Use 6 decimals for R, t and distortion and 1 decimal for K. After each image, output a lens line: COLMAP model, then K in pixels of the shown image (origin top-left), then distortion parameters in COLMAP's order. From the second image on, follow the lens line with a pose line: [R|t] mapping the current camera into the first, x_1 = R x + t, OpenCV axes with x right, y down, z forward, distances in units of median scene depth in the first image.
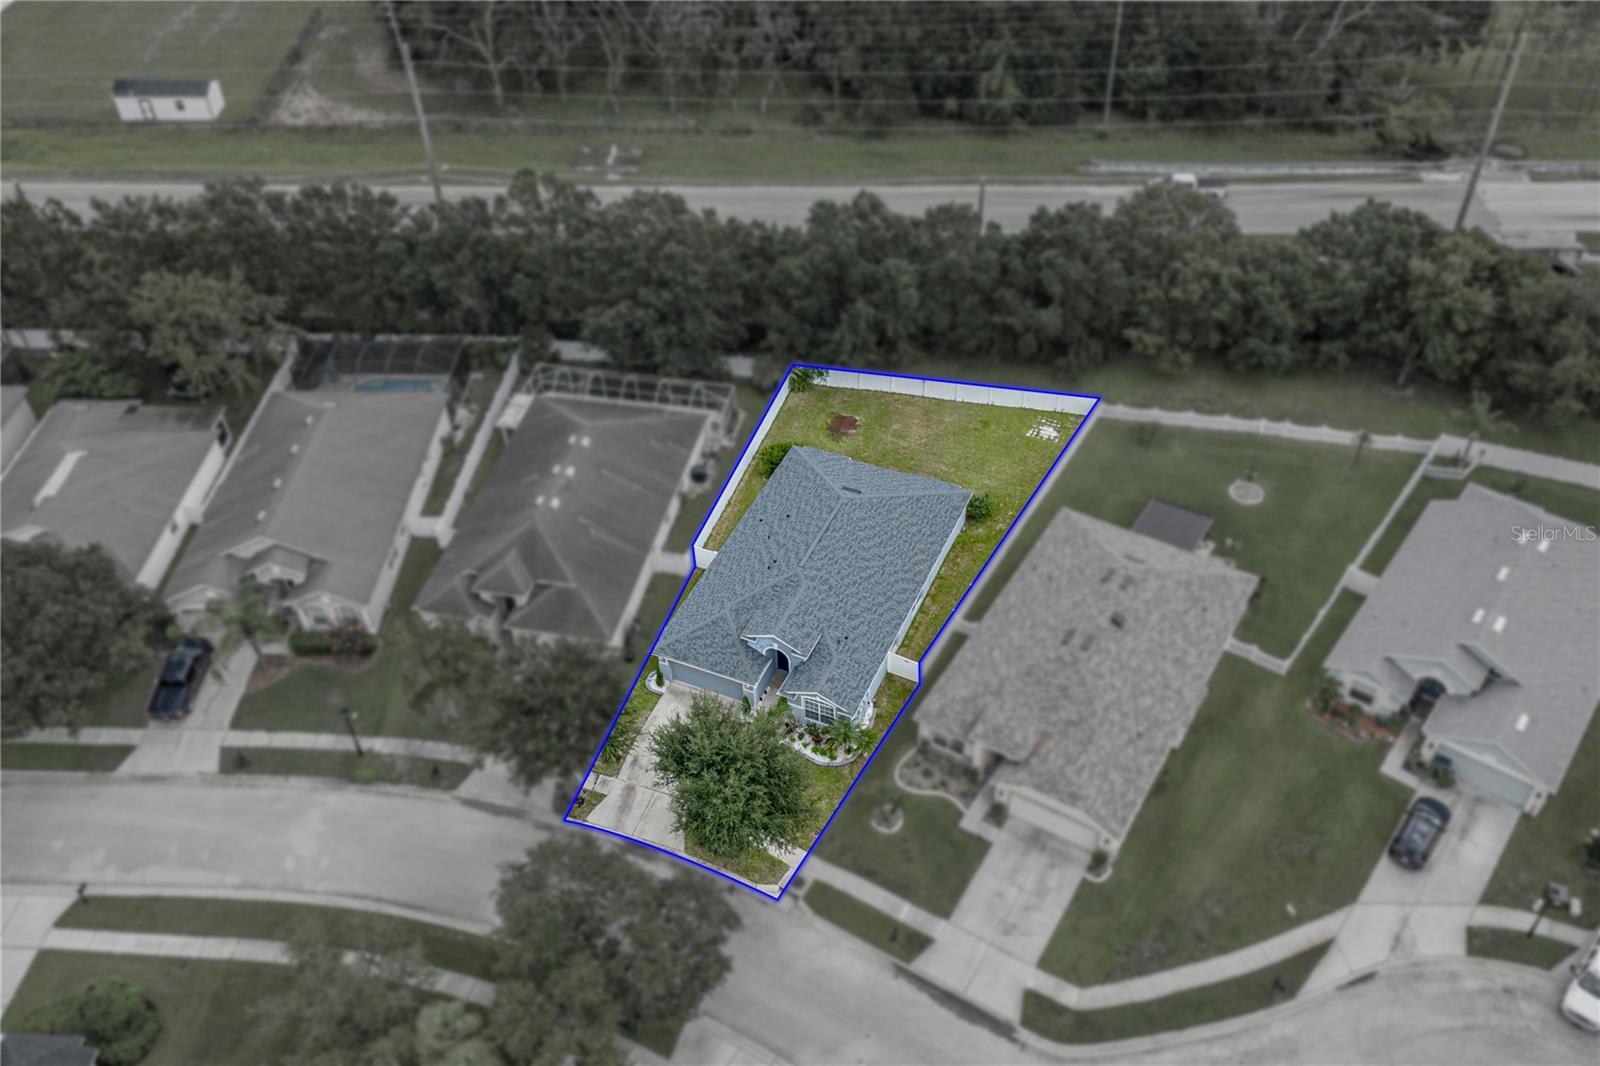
lens RADIAL K [[1287.1, 0, 793.4], [0, 1287.1, 538.9], [0, 0, 1]] dist [0.023853, -0.008649]
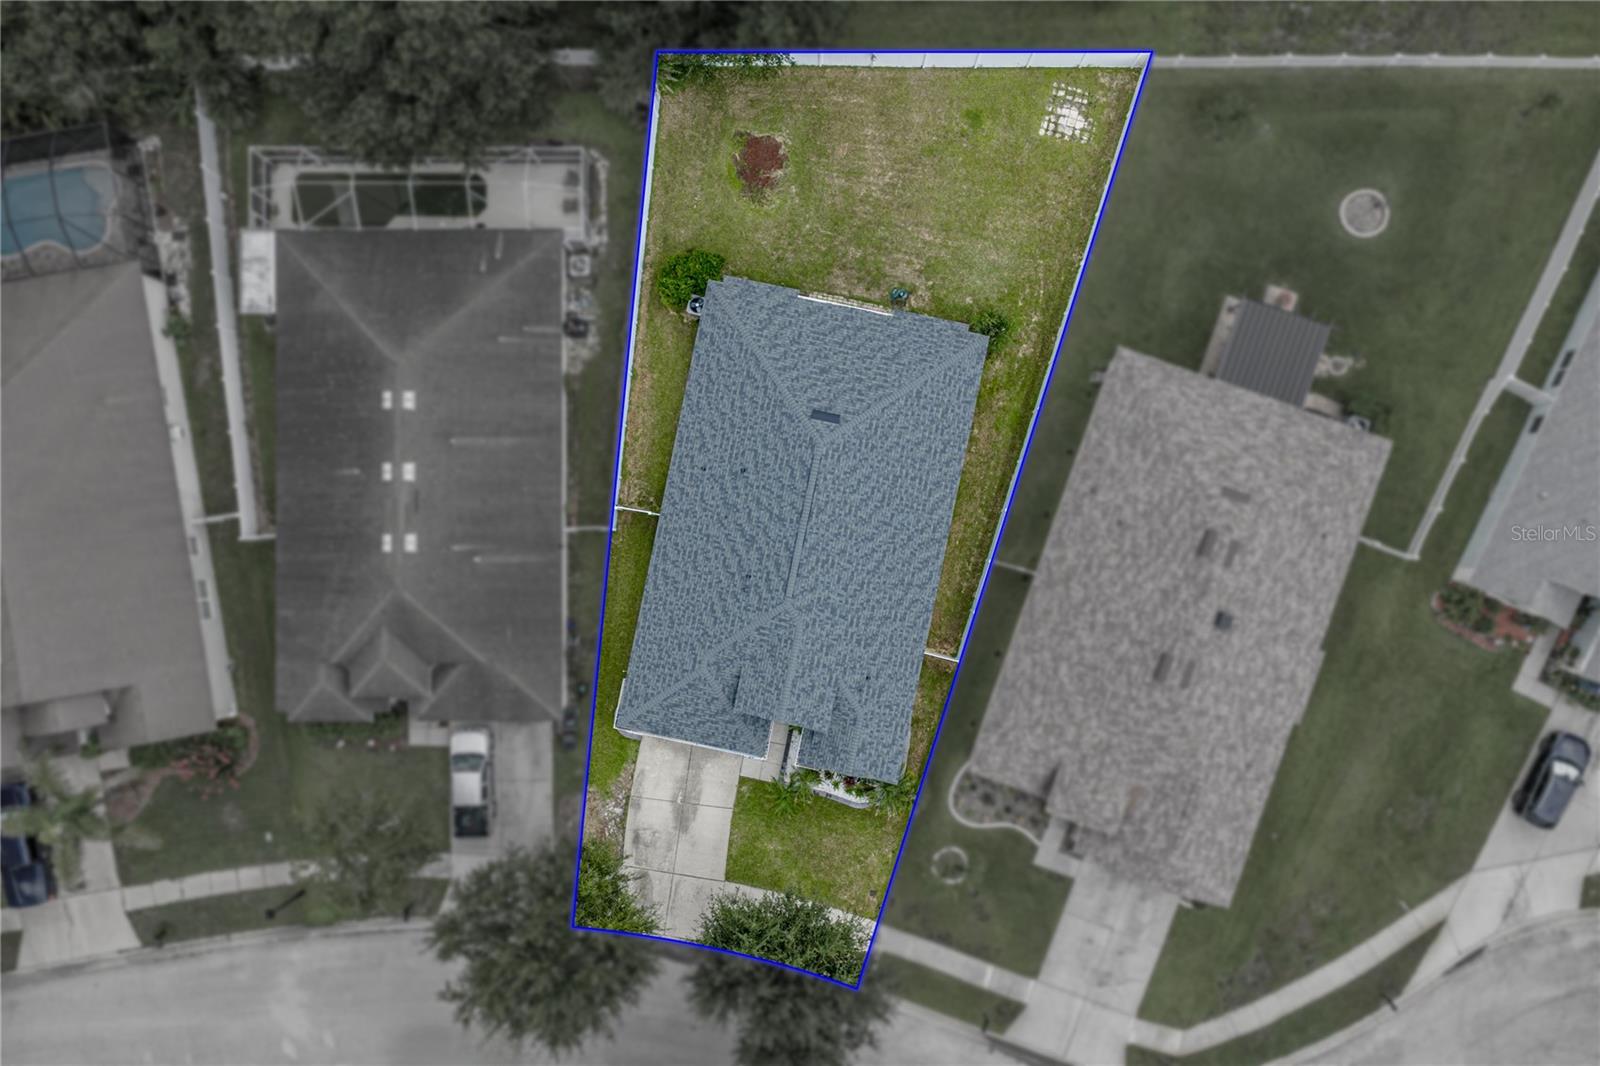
lens RADIAL K [[1287.1, 0, 793.4], [0, 1287.1, 538.9], [0, 0, 1]] dist [0.023853, -0.008649]
pose [[0.975902, -0.217190, 0.021047, -0.000297], [0.141023, 0.701368, 0.698710, -0.566852], [-0.166514, -0.678905, 0.715095, 0.562173]]
